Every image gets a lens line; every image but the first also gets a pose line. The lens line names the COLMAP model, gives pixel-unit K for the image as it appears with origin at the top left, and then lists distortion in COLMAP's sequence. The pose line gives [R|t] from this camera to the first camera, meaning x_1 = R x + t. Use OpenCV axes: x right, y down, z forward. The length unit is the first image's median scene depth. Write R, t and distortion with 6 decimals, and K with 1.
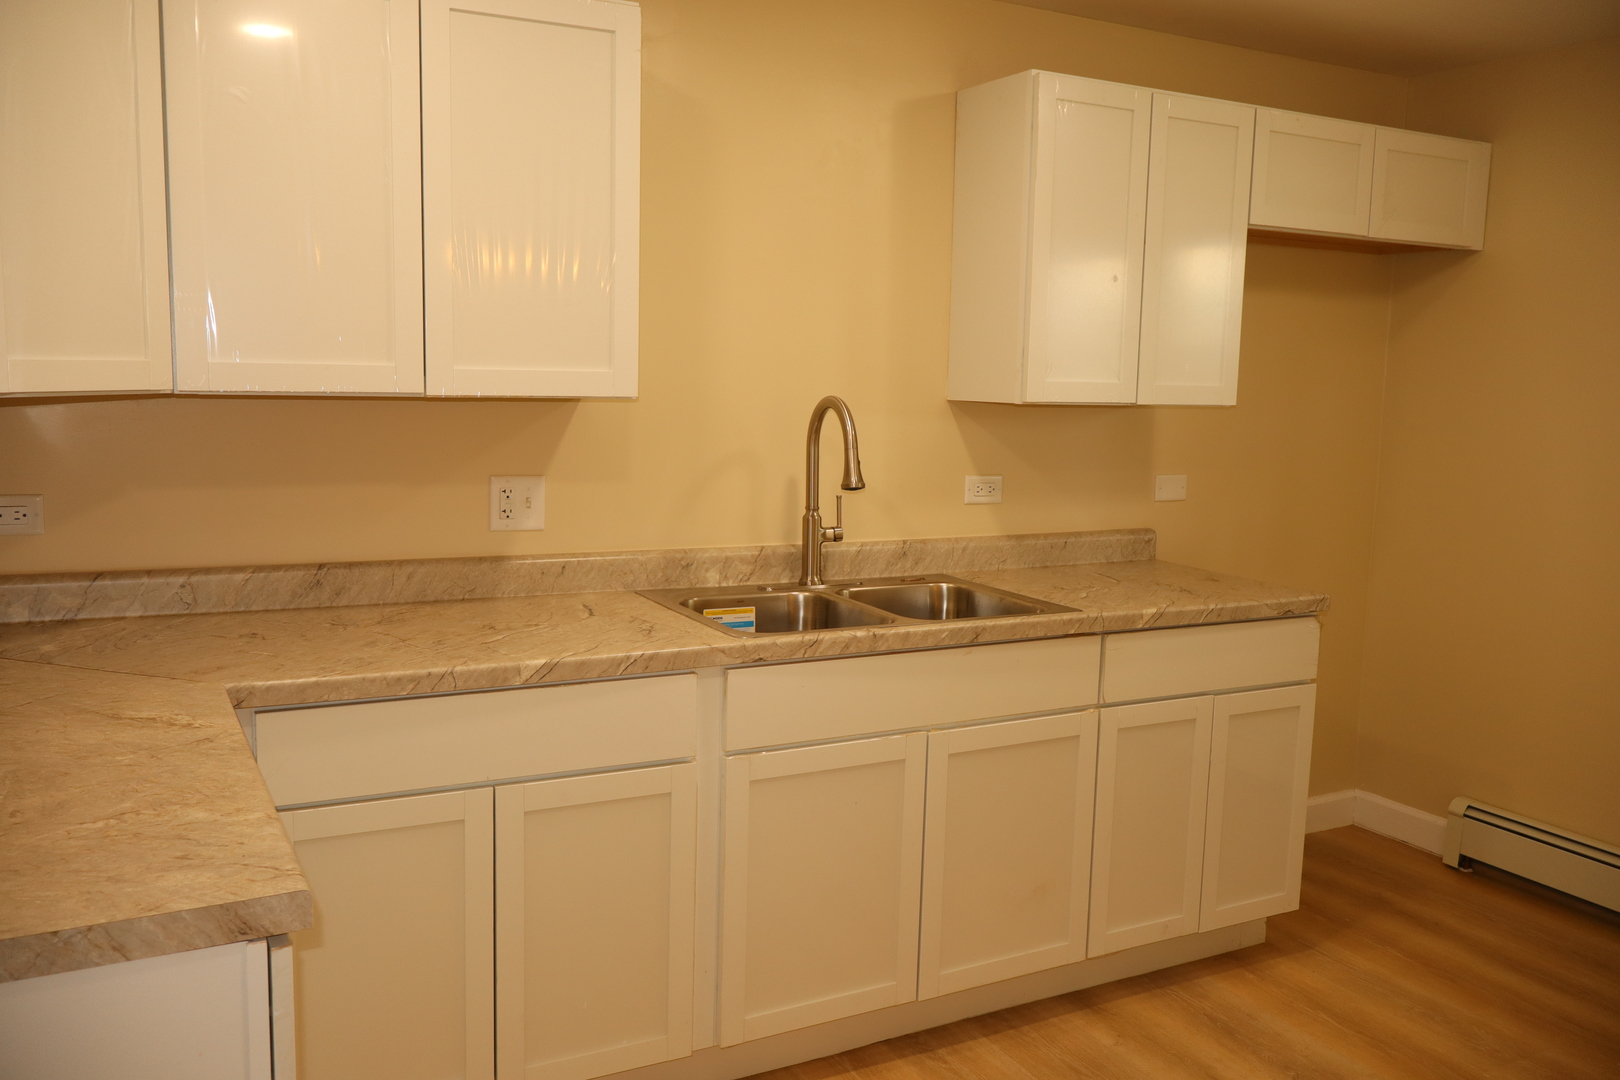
lens RADIAL K [[1334.8, 0, 810.0], [0, 1334.8, 540.0], [0, 0, 1]] dist [-0.014693, 0.003123]
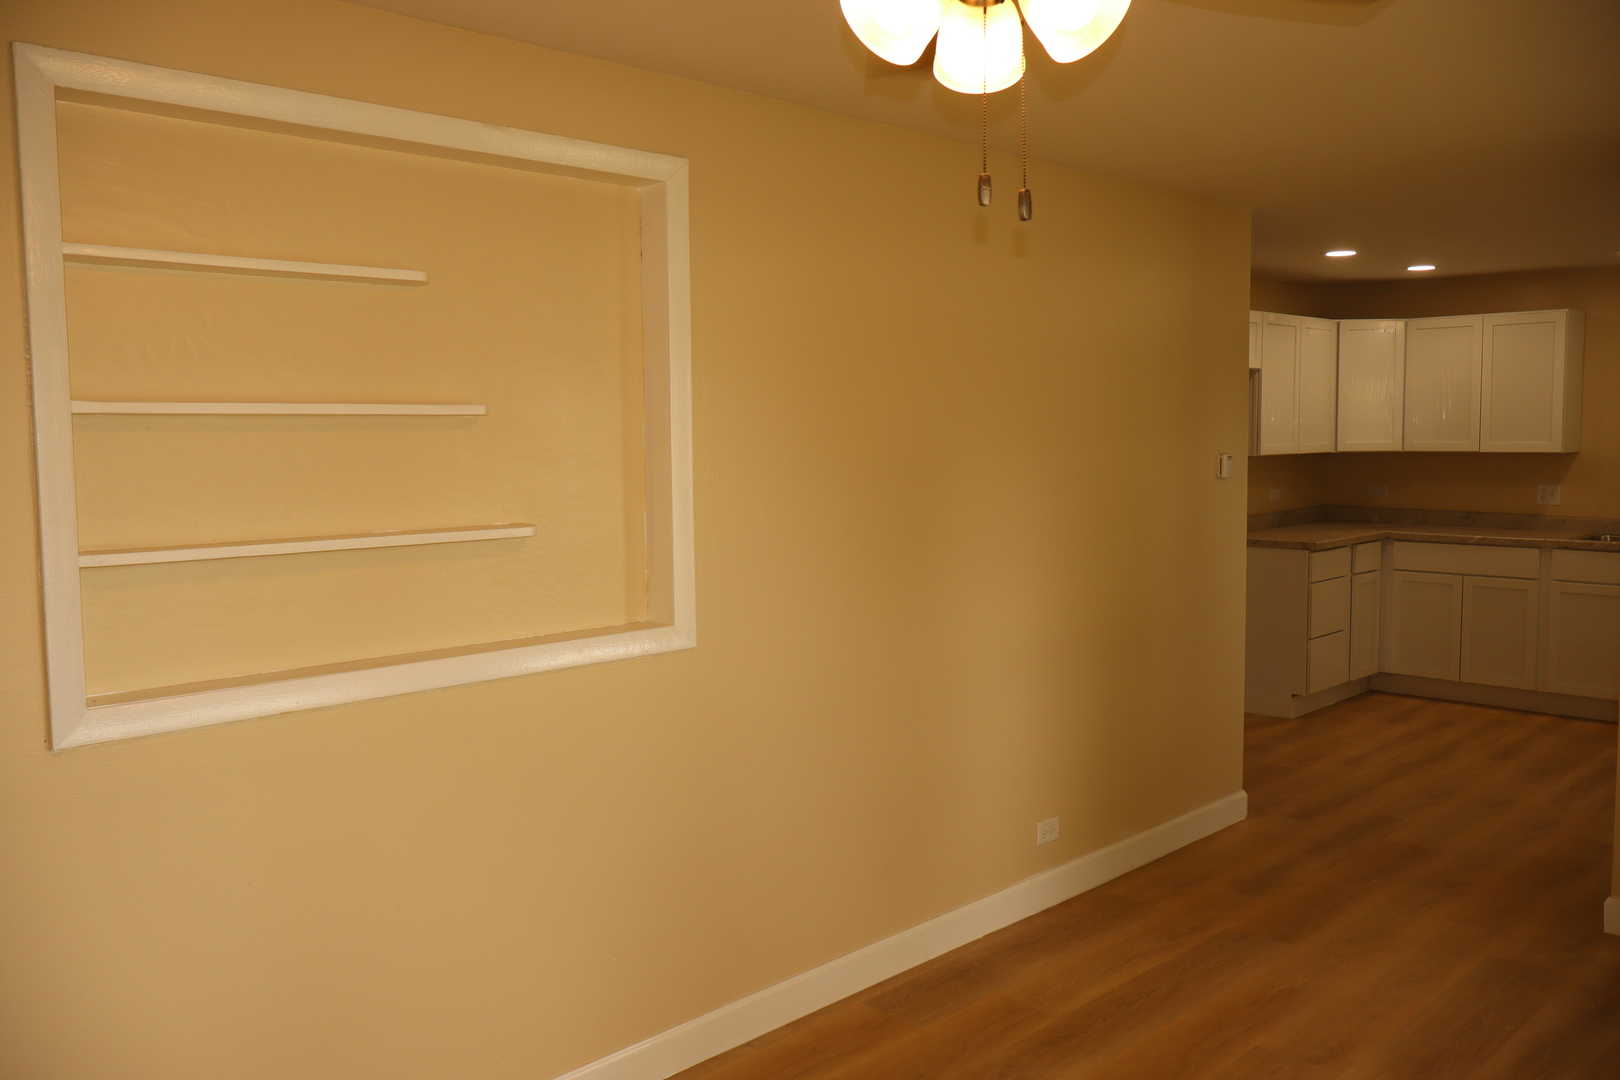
lens RADIAL K [[1334.8, 0, 810.0], [0, 1334.8, 540.0], [0, 0, 1]] dist [-0.014693, 0.003123]
pose [[0.279220, 0.051601, -0.958840, 1.852277], [-0.107921, 0.993915, 0.022061, 0.157576], [0.954143, 0.097319, 0.283090, -1.083106]]
